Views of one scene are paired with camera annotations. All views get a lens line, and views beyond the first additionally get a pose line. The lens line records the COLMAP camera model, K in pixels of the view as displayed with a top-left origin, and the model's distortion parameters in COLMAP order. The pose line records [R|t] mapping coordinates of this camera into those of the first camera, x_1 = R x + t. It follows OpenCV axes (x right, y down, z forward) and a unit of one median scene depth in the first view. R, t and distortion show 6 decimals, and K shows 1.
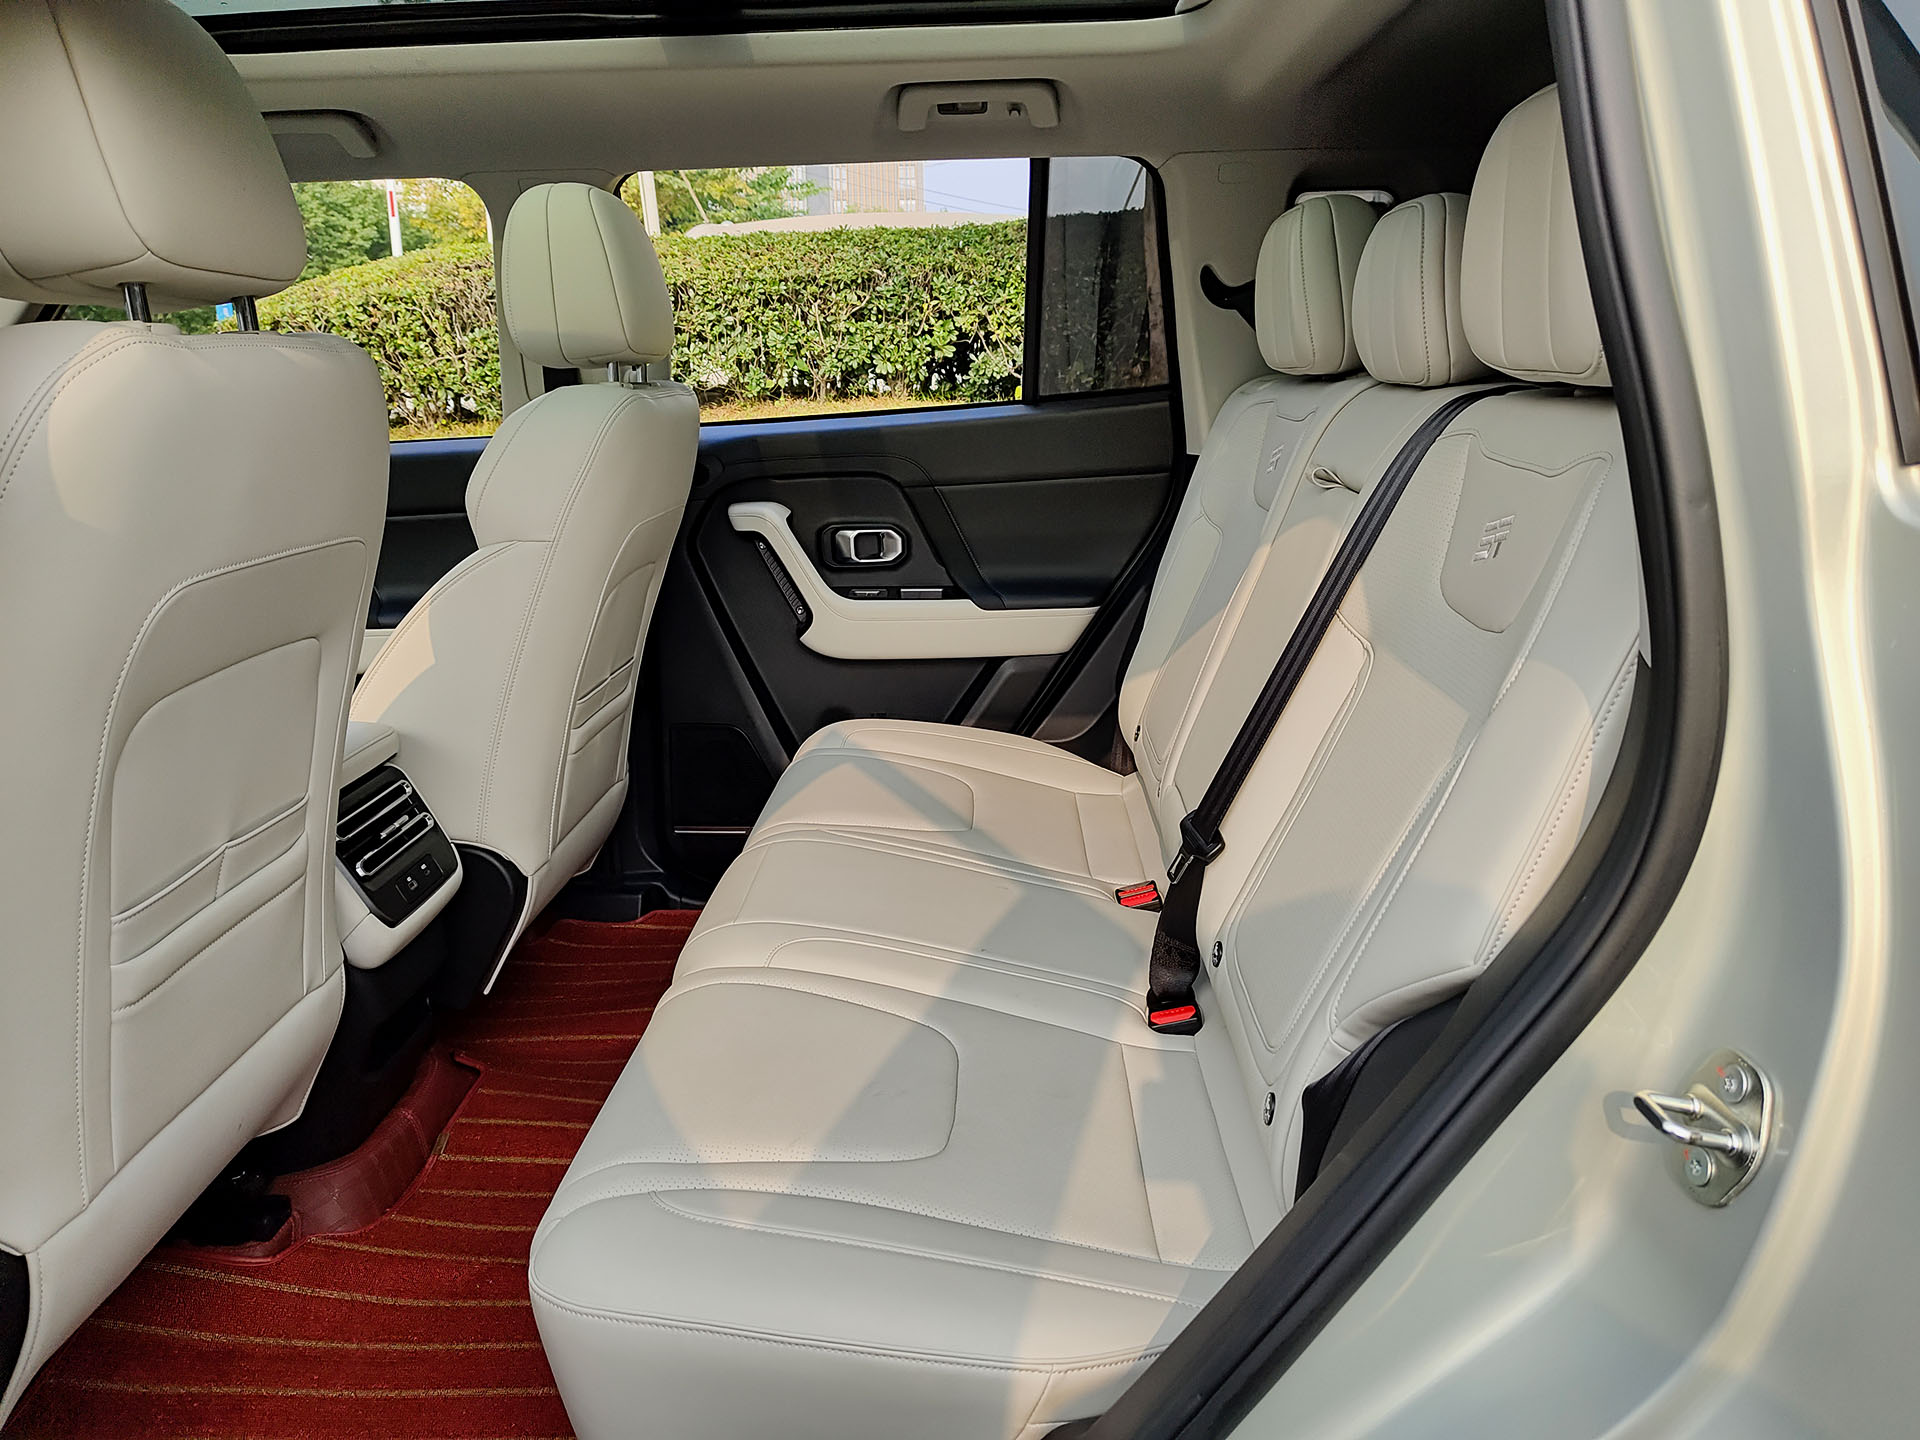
lens RADIAL K [[1343.9, 0, 947.4], [0, 1343.9, 727.4], [0, 0, 1]] dist [0.021532, -0.023761]
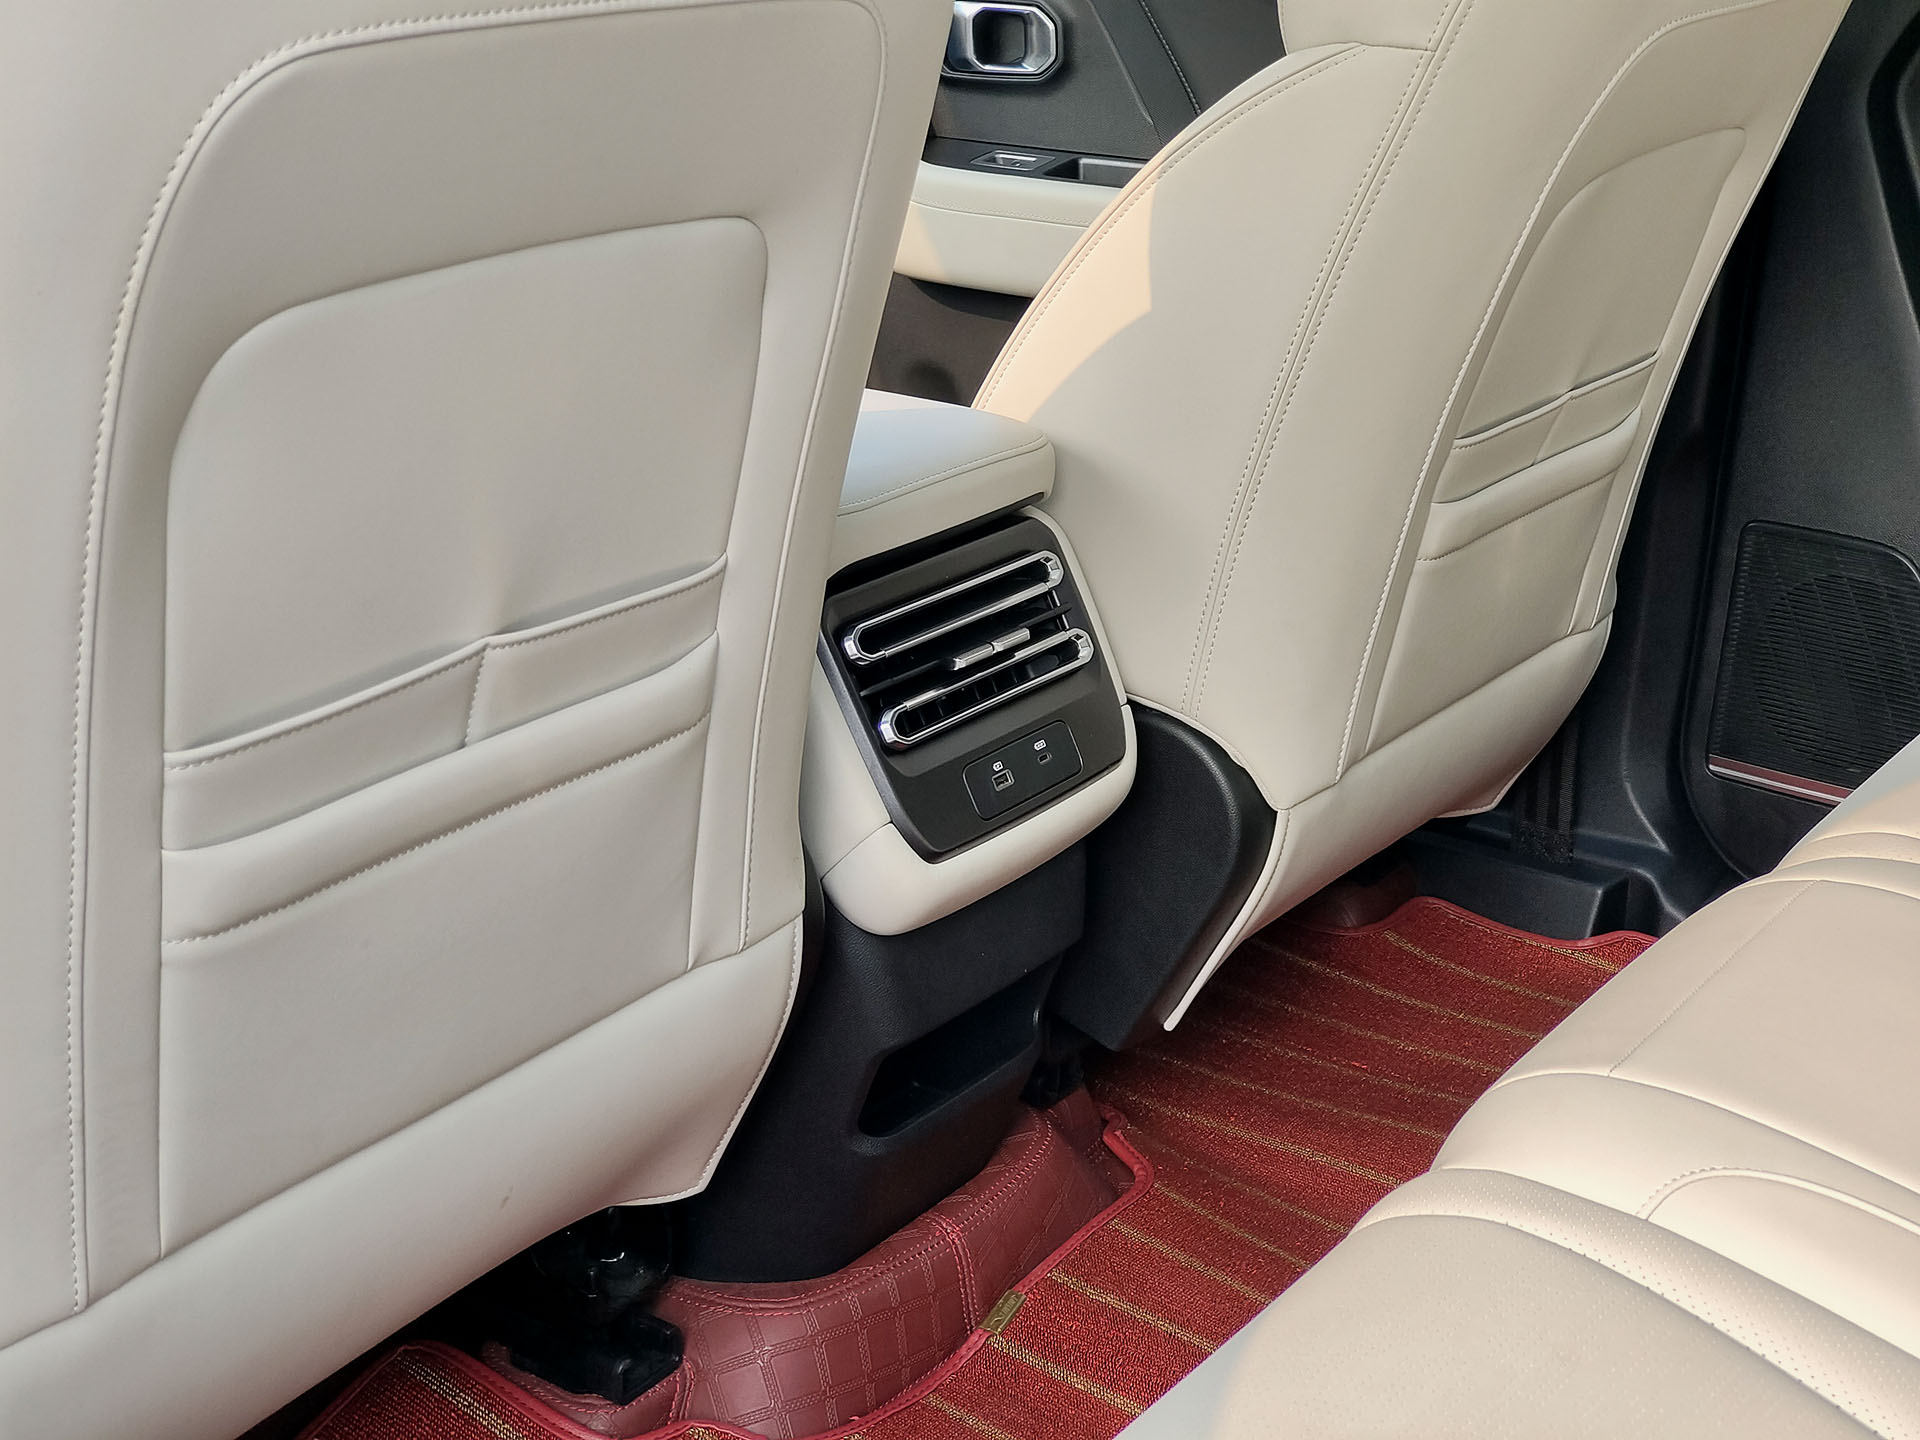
lens RADIAL K [[2573.2, 0, 965.3], [0, 2573.2, 715.5], [0, 0, 1]] dist [0.113377, 0.000000]
pose [[0.818428, 0.216644, -0.532203, 0.059693], [-0.161951, 0.975622, 0.148097, -0.033547], [0.551314, -0.035016, 0.833563, 0.247694]]
